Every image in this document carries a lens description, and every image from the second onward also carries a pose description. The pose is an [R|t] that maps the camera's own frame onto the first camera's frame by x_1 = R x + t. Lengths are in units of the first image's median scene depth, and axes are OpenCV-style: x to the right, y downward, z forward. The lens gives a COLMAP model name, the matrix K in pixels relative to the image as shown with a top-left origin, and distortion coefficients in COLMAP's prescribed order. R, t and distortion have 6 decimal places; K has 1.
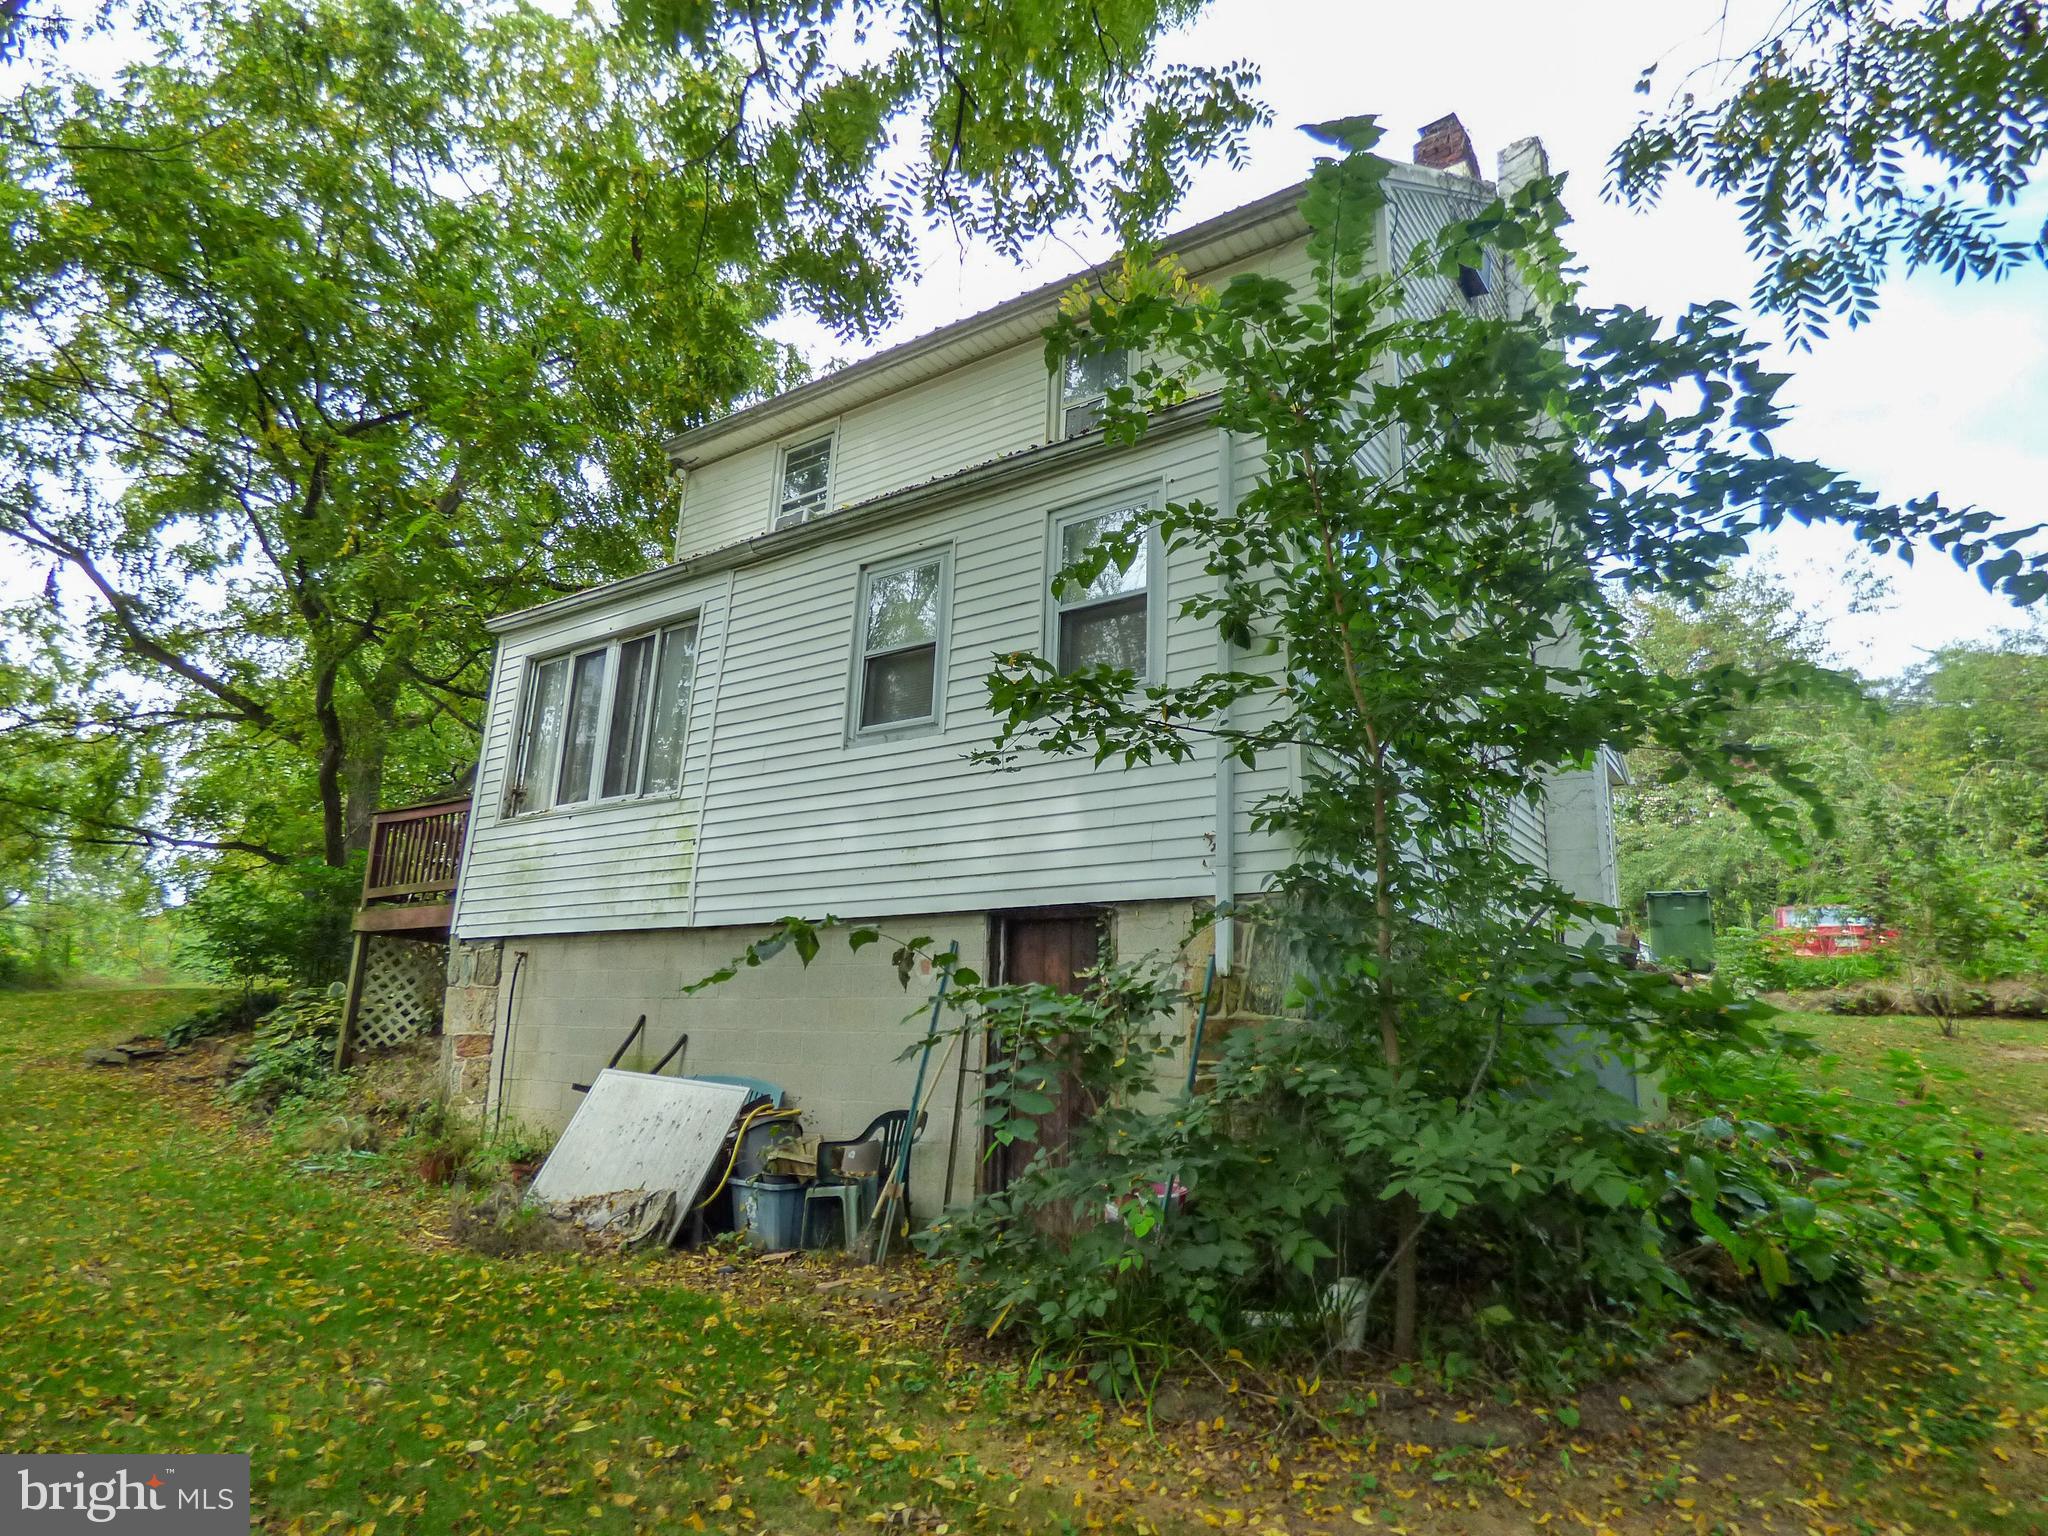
lens RADIAL K [[1206.9, 0, 1024.0], [0, 1206.9, 768.0], [0, 0, 1]] dist [-0.031507, 0.001125]
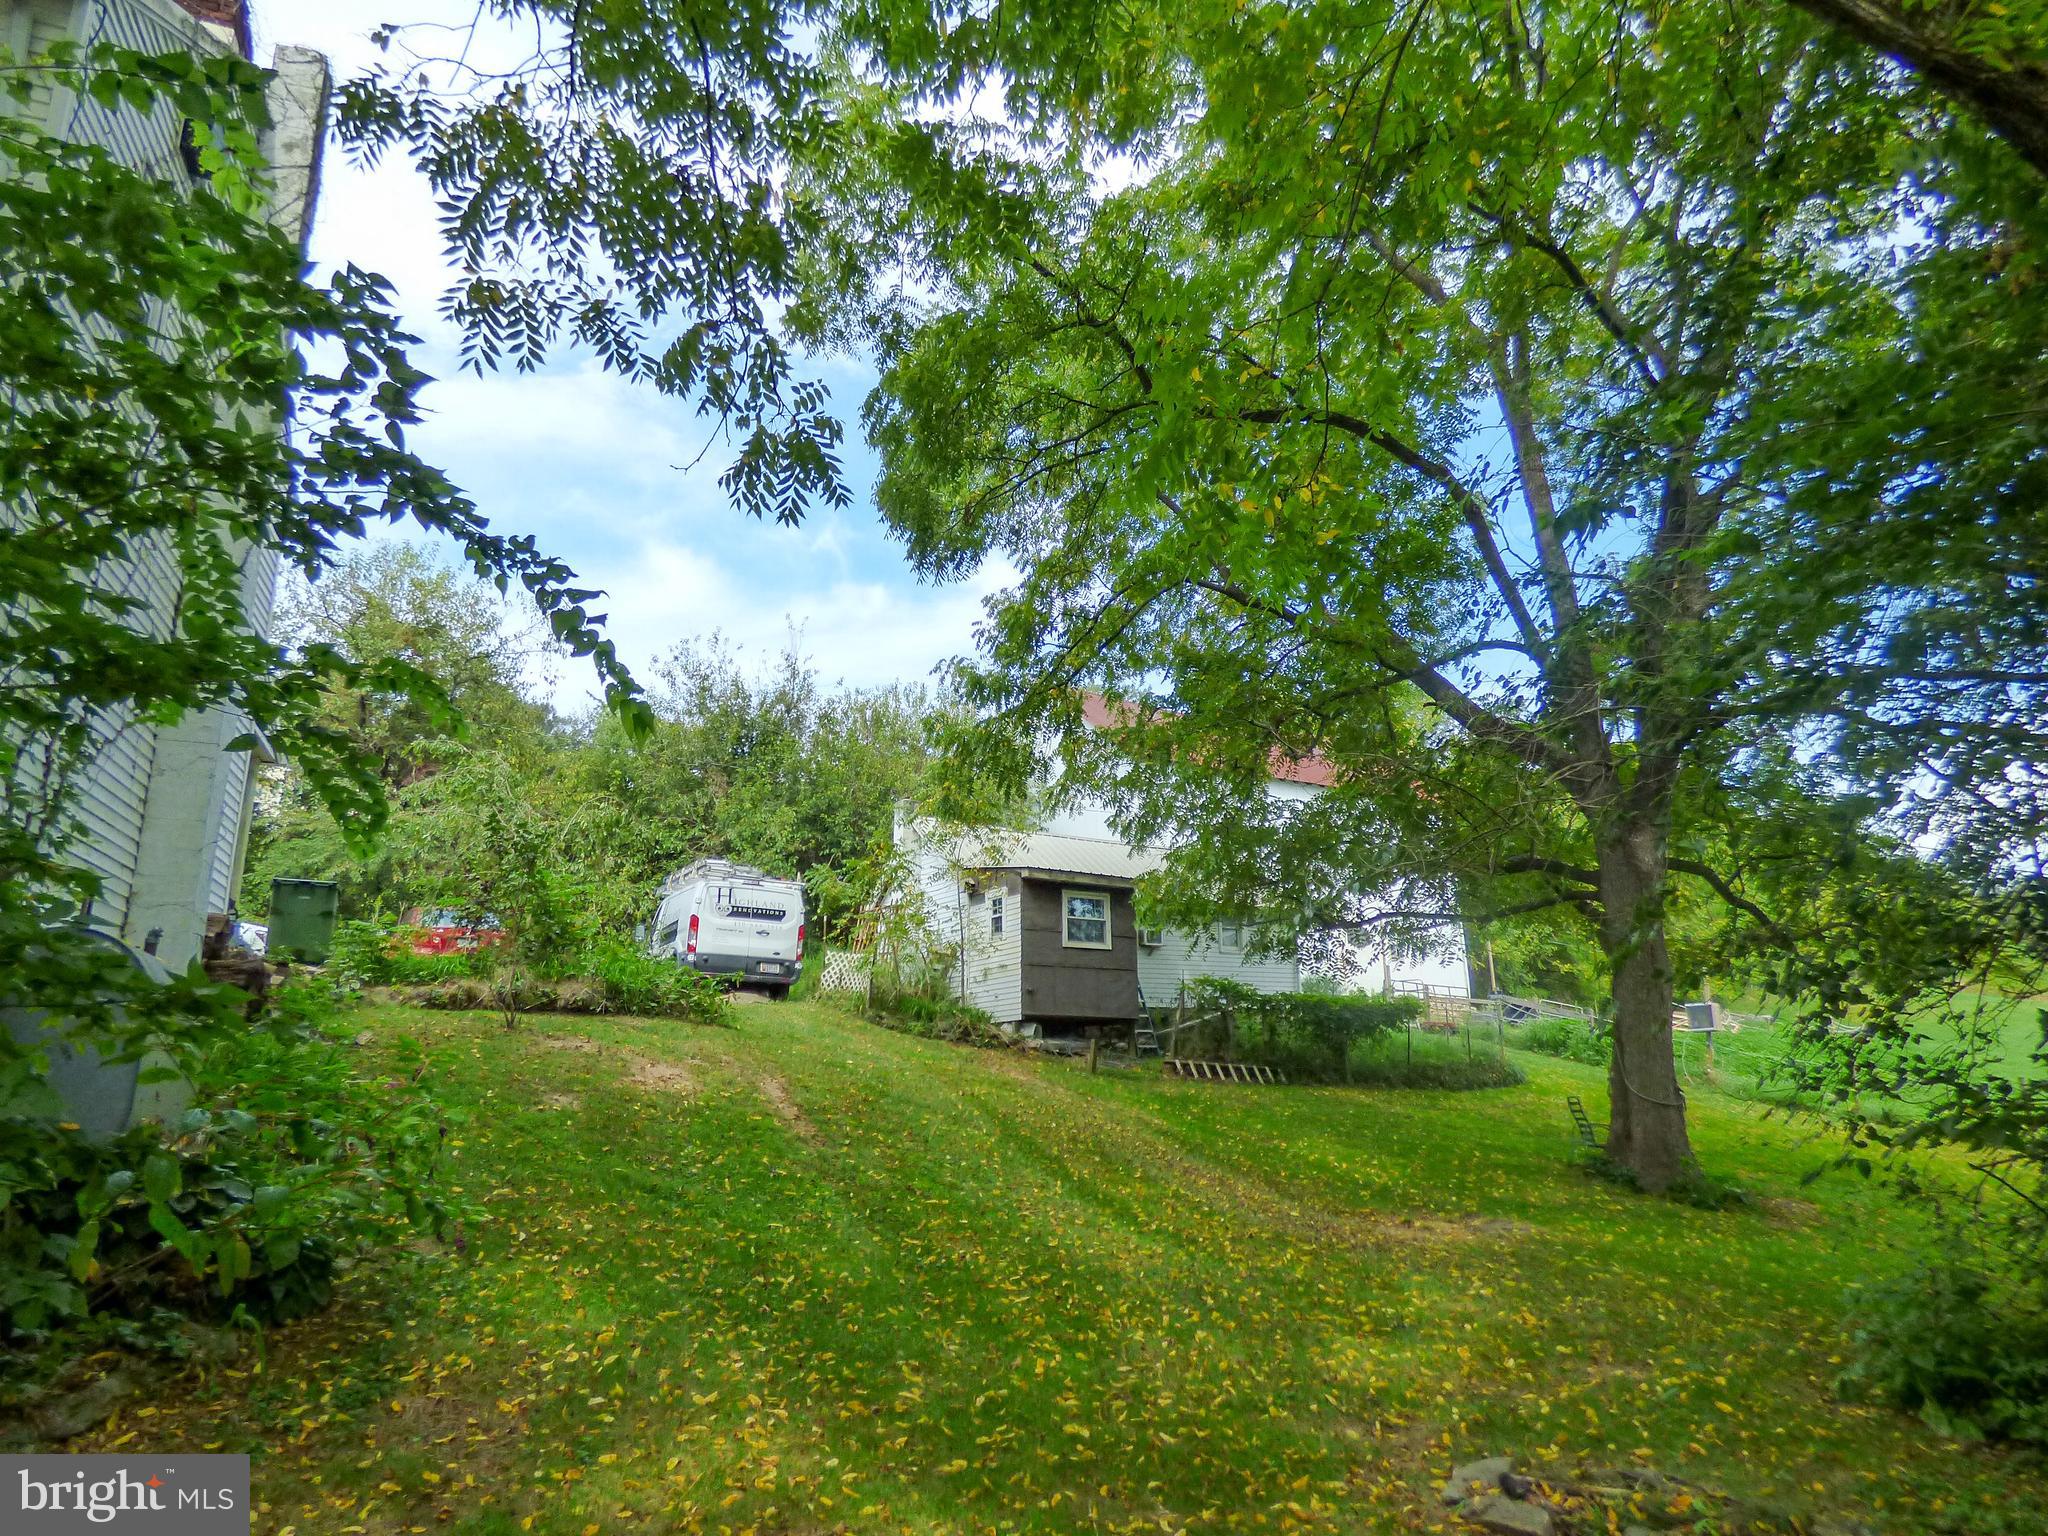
lens RADIAL K [[1208.4, 0, 1034.8], [0, 1208.4, 771.5], [0, 0, 1]] dist [-0.026525, 0.000823]
pose [[0.525497, 0.163871, 0.834865, 0.099453], [-0.168634, 0.981869, -0.086581, 0.003969], [-0.833916, -0.095289, 0.543604, -0.026331]]
